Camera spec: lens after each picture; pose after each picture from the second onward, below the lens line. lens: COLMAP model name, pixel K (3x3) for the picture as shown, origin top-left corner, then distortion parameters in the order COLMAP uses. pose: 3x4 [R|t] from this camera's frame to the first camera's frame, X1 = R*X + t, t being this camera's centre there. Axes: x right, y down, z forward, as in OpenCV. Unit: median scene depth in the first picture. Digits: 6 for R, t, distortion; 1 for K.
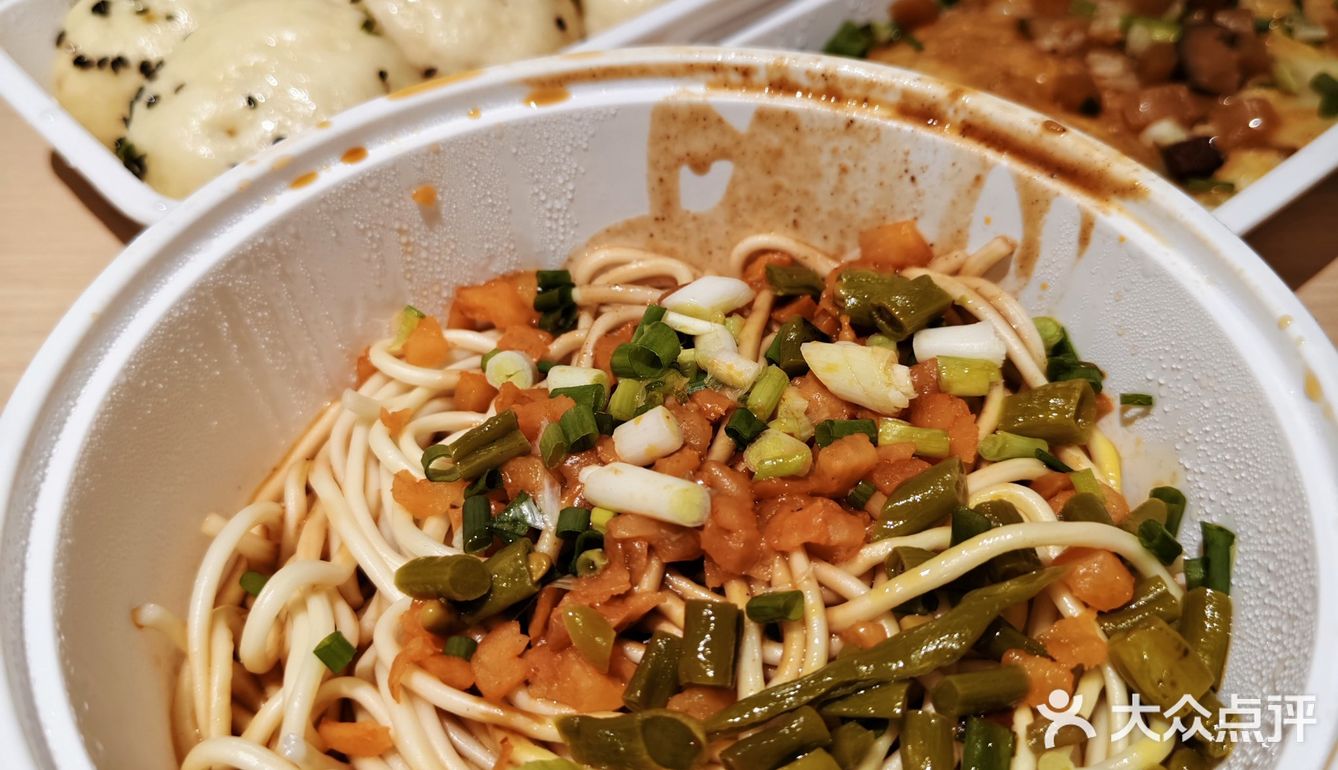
lens RADIAL K [[1027.3, 0, 669.0], [0, 1027.3, 385.0], [0, 0, 1]] dist [0.215697, -0.539112]
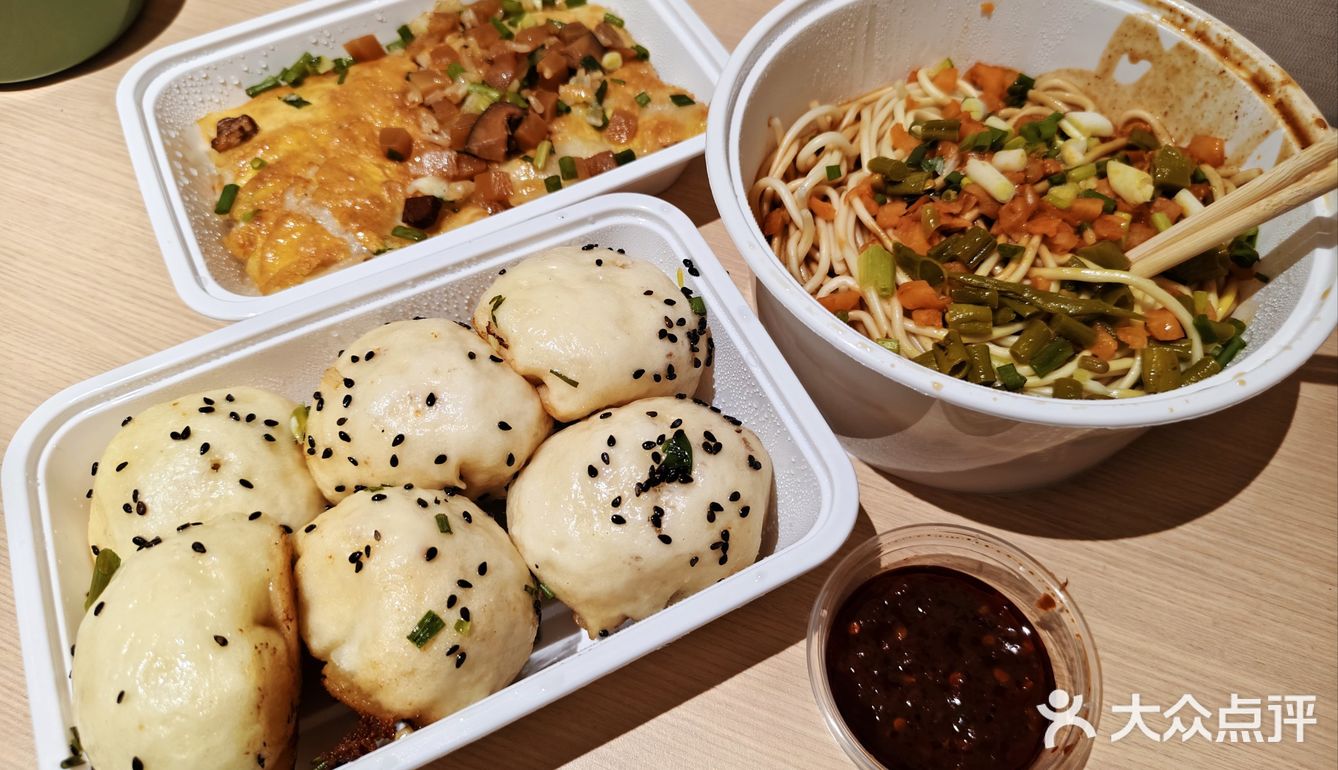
lens RADIAL K [[1075.4, 0, 669.0], [0, 1075.4, 385.0], [0, 0, 1]] dist [0.003212, 0.000547]
pose [[0.749258, 0.550102, -0.368783, 0.478151], [-0.491715, 0.835091, 0.246657, 0.217724], [0.443654, -0.003474, 0.896192, -1.134382]]
